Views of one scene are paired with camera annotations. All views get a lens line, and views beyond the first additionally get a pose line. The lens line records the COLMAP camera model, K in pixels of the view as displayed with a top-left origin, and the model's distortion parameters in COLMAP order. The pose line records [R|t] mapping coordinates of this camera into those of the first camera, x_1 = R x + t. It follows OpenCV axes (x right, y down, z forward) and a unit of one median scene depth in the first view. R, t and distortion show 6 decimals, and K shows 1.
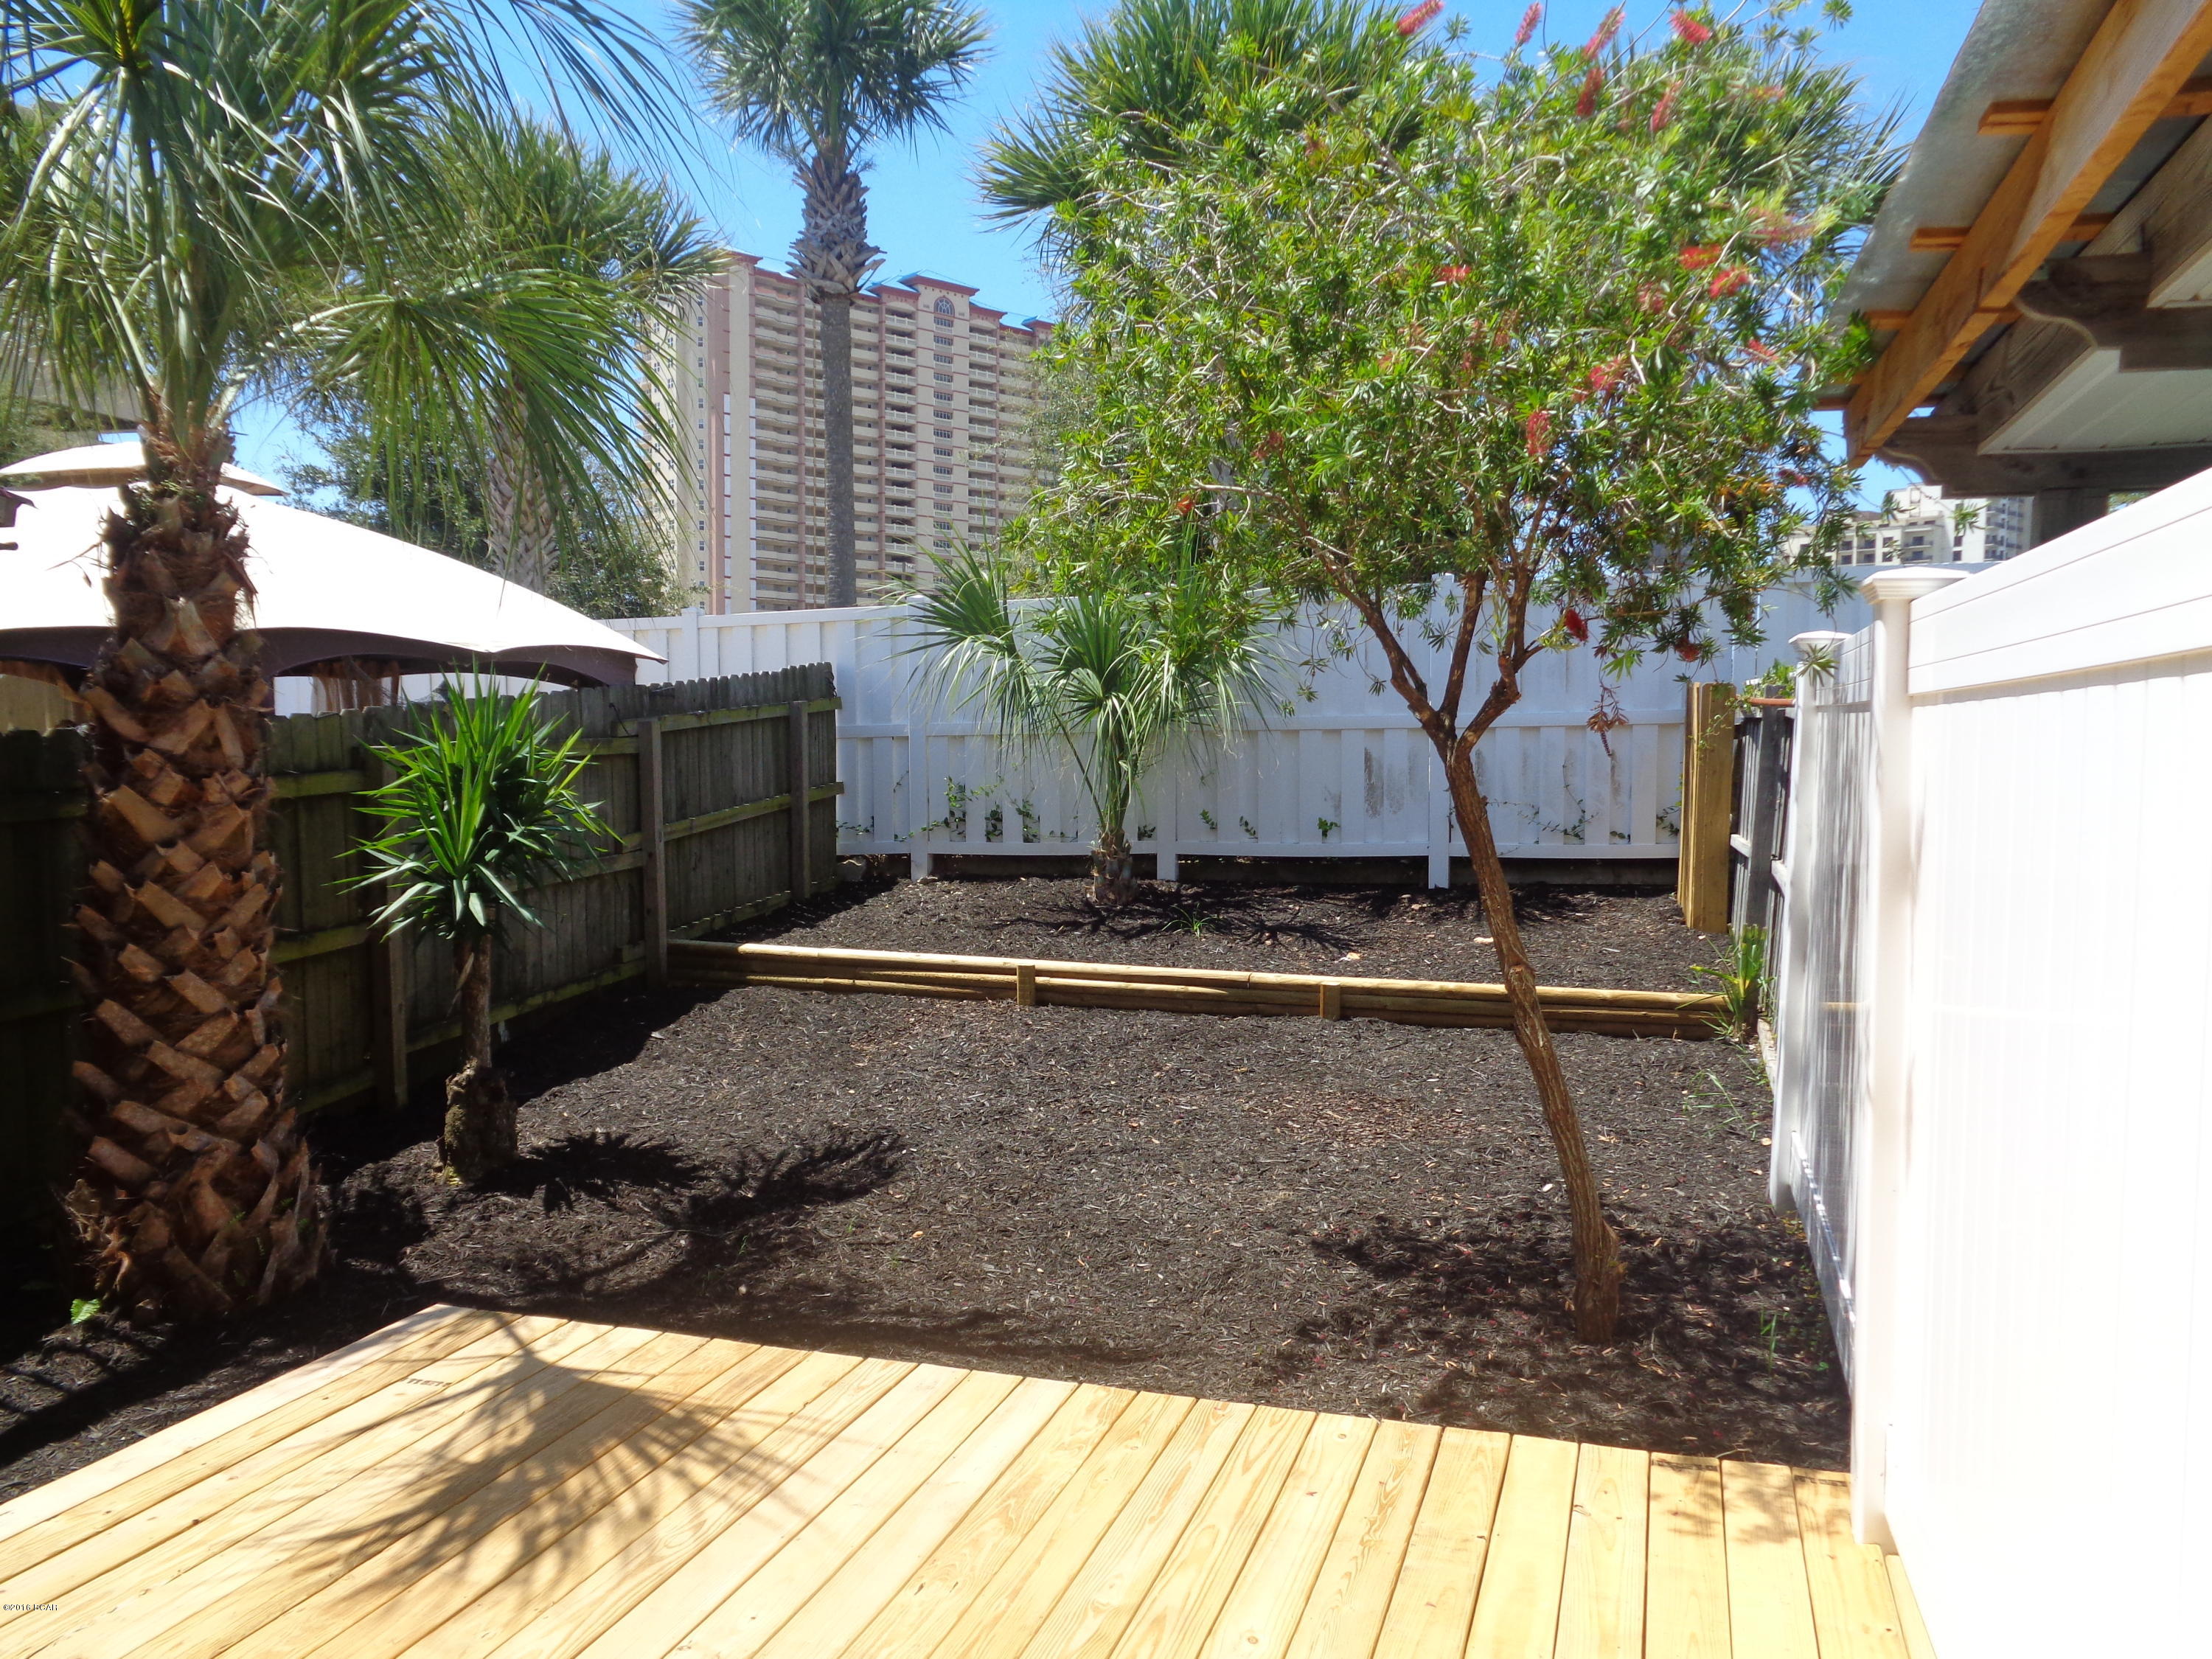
lens RADIAL K [[1664.0, 0, 1107.3], [0, 1664.0, 818.0], [0, 0, 1]] dist [0.006264, -0.002773]
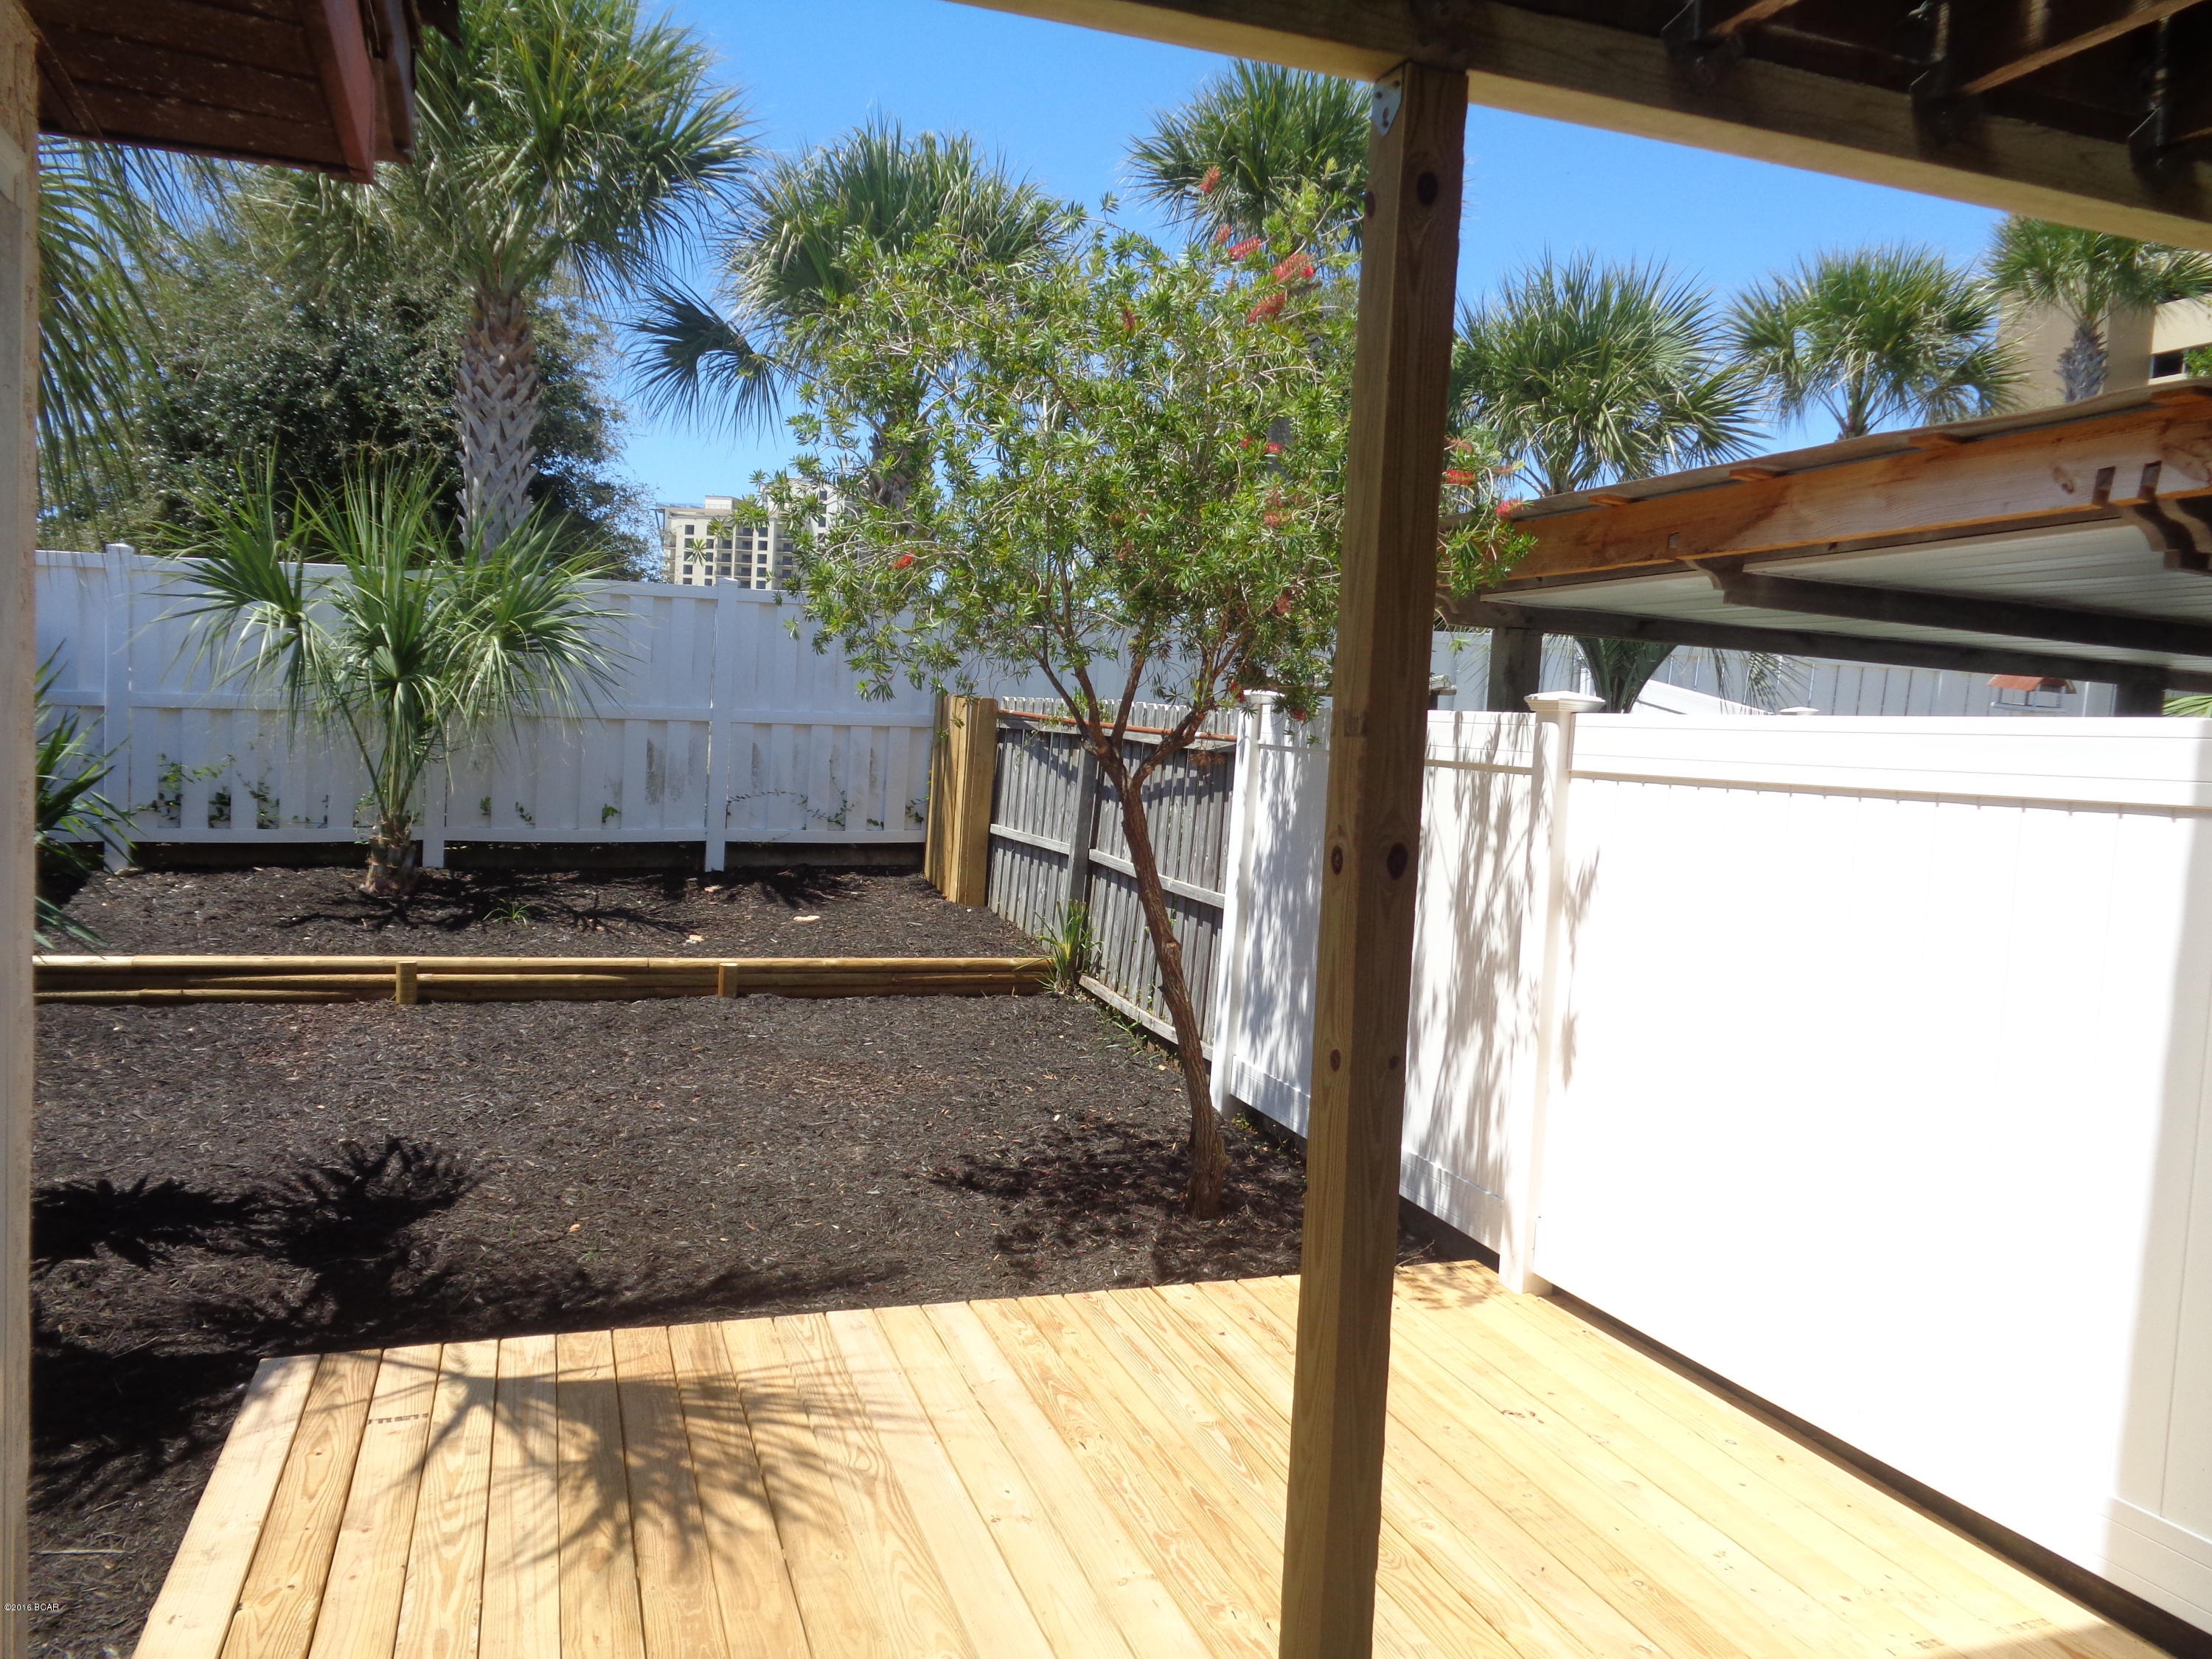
lens RADIAL K [[1664.0, 0, 1102.5], [0, 1664.0, 841.9], [0, 0, 1]] dist [0.006264, -0.002773]
pose [[0.798011, -0.008382, 0.602584, -0.461802], [-0.013394, 0.999410, 0.031640, -0.026281], [-0.602493, -0.033320, 0.797428, -0.016840]]
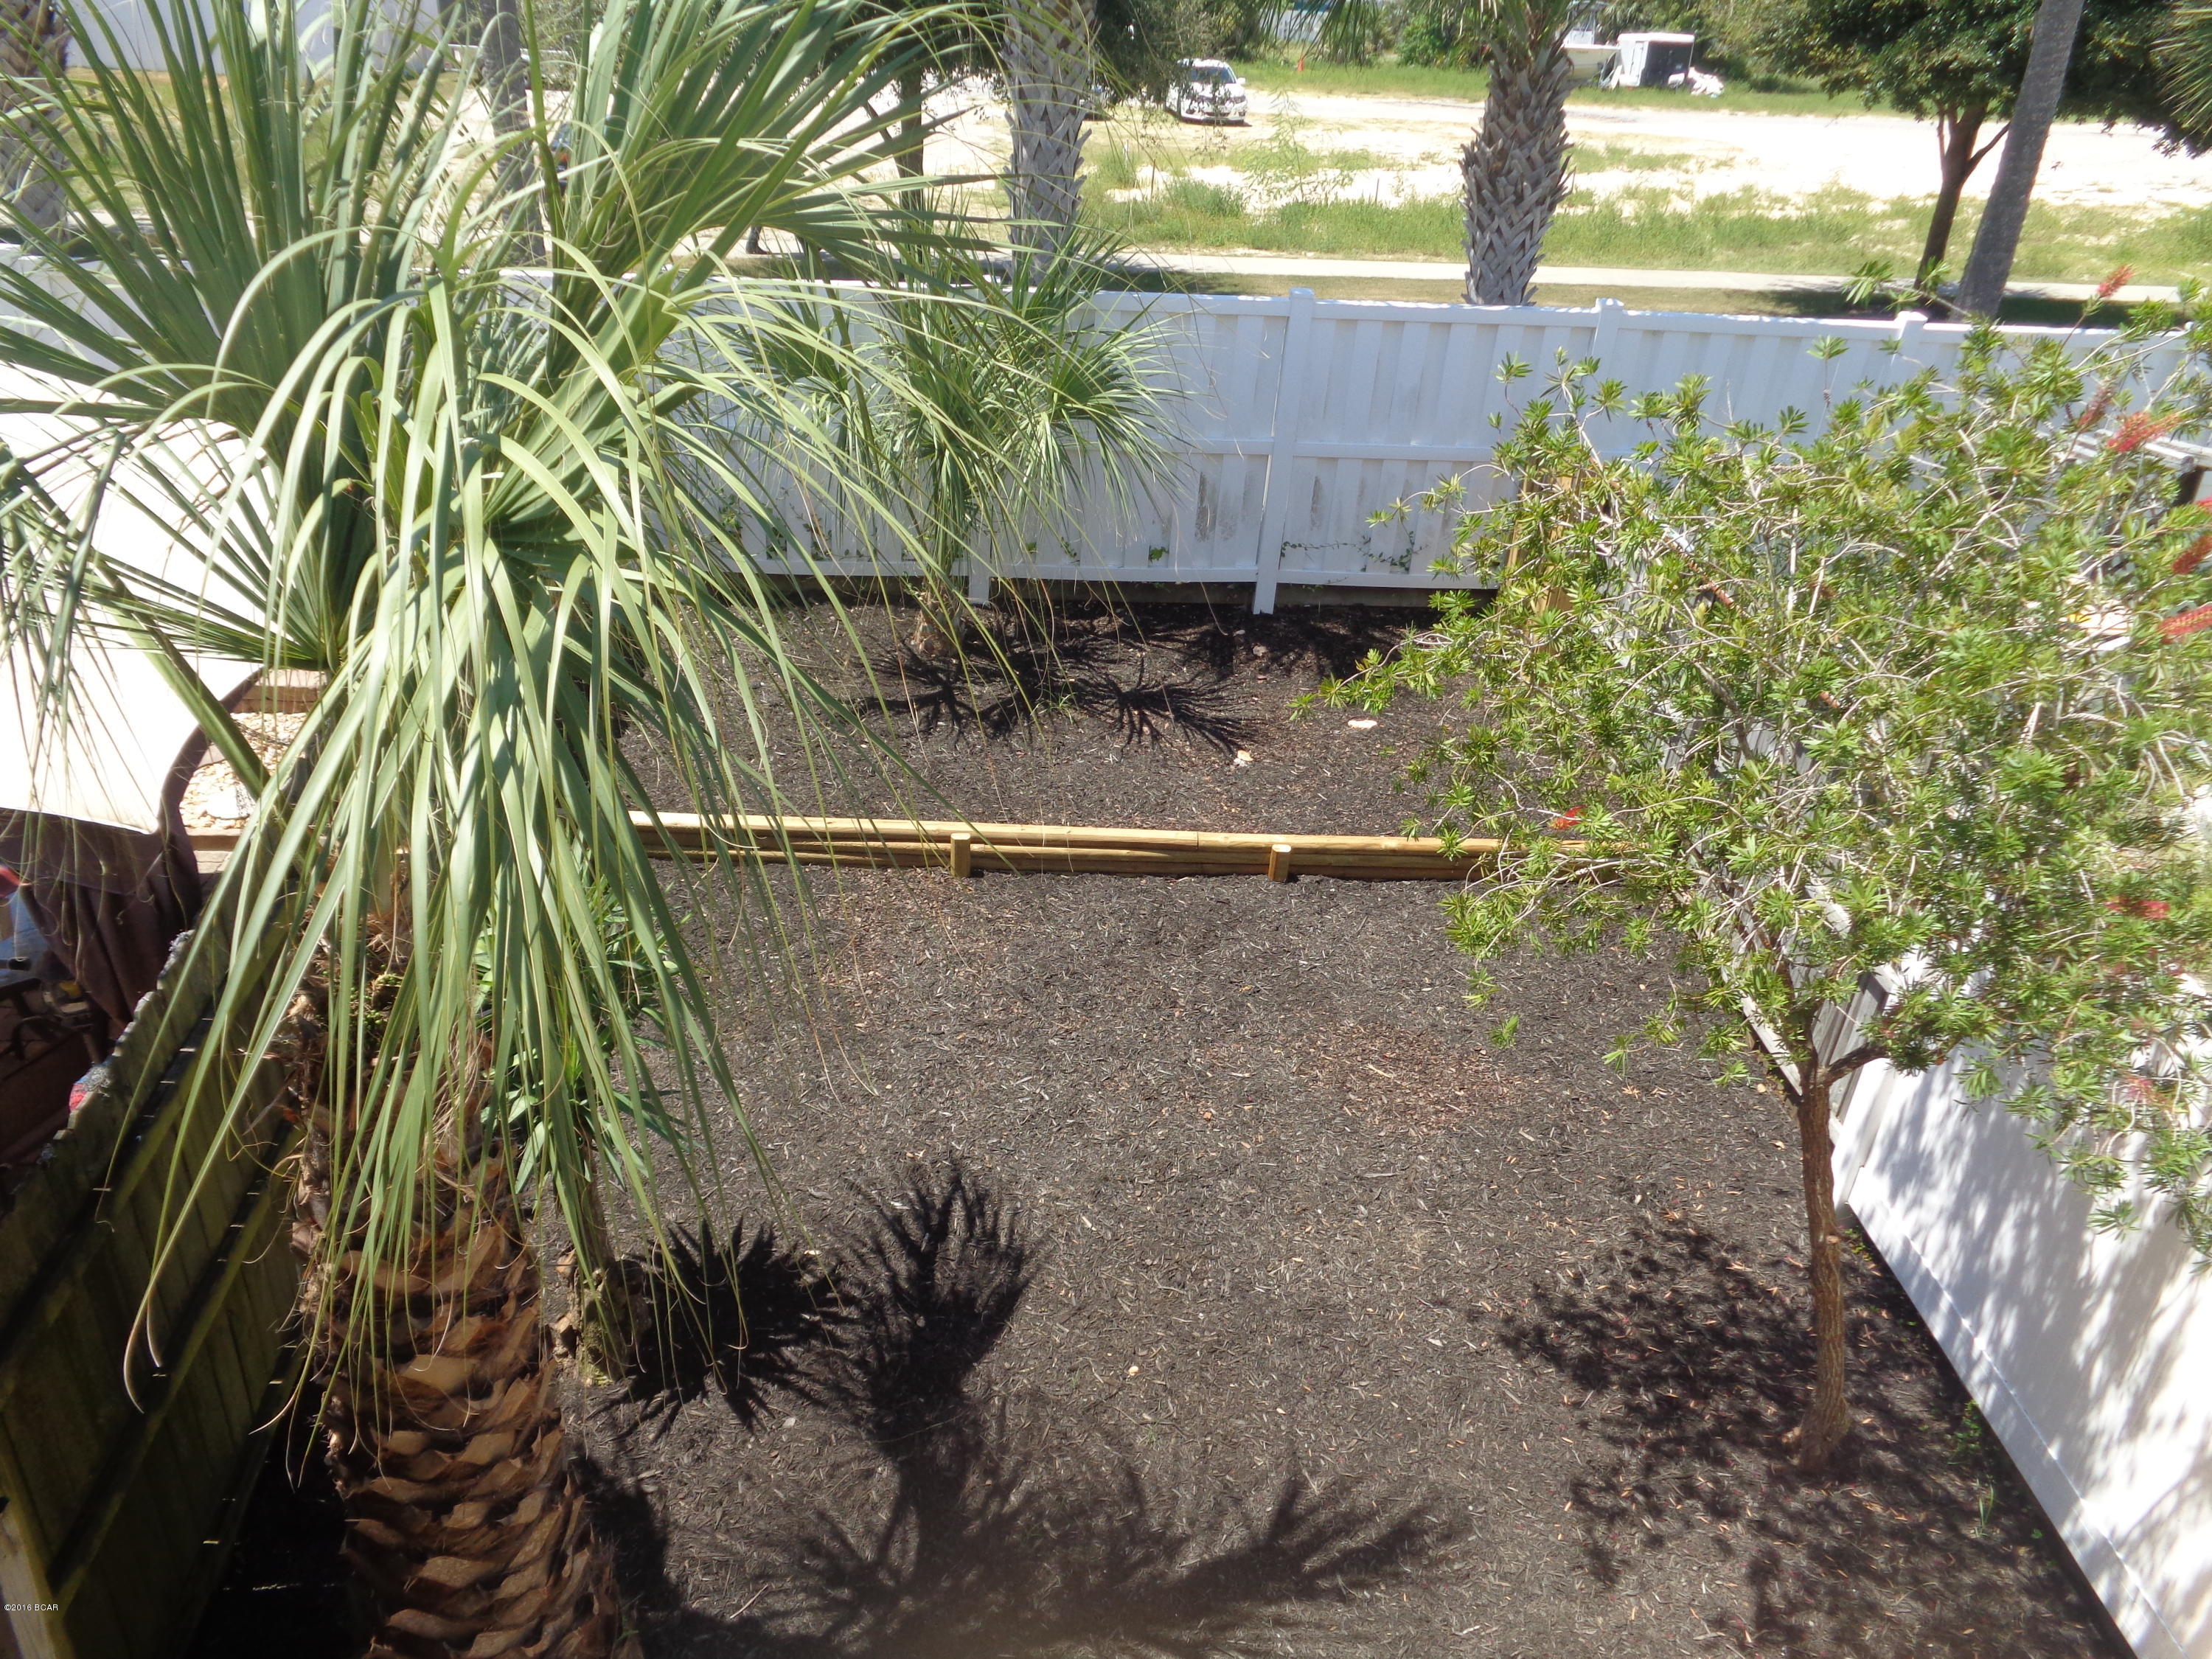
lens RADIAL K [[1664.0, 0, 1100.7], [0, 1664.0, 819.9], [0, 0, 1]] dist [0.006264, -0.002773]
pose [[0.940361, -0.112745, 0.320952, -0.411386], [-0.034395, 0.907134, 0.419434, -0.476409], [-0.338436, -0.405458, 0.849156, 0.267889]]
